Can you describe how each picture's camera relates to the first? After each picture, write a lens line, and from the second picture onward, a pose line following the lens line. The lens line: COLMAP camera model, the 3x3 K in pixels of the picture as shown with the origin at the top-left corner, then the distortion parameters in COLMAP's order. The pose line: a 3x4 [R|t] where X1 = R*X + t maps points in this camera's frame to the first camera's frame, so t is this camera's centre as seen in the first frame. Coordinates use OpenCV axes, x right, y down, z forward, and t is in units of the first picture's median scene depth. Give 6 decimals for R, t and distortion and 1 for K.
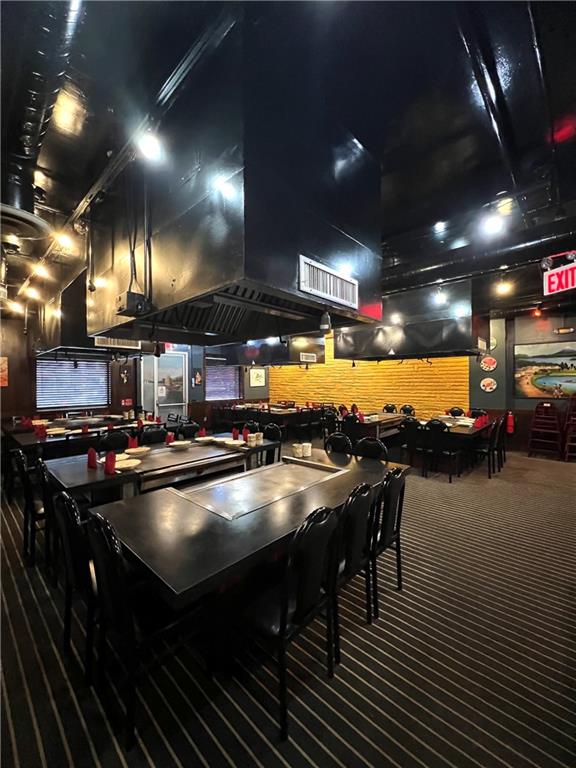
lens RADIAL K [[305.9, 0, 290.2], [0, 305.9, 382.6], [0, 0, 1]] dist [-0.002616, 0.000393]
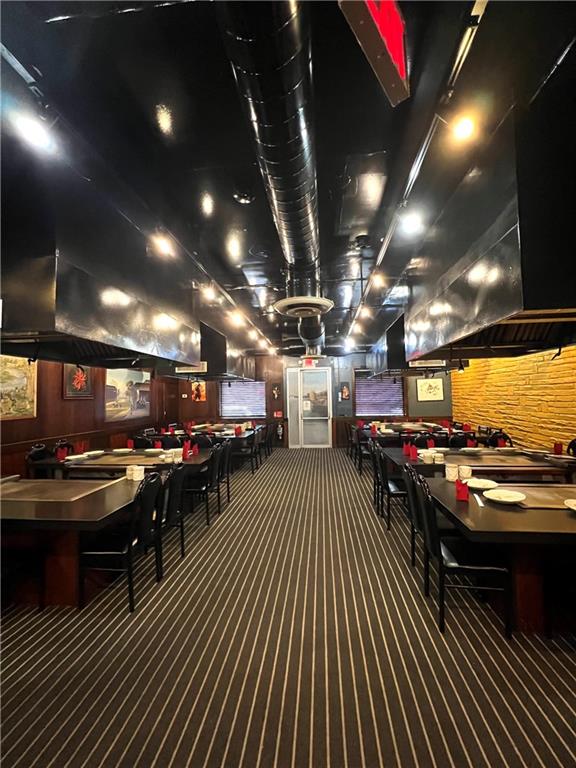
lens RADIAL K [[305.9, 0, 290.0], [0, 305.9, 384.9], [0, 0, 1]] dist [-0.002616, 0.000393]
pose [[0.601318, -0.038606, -0.798077, 0.404422], [0.011837, 0.999153, -0.039414, -0.002109], [0.798922, 0.014253, 0.601265, 0.303393]]
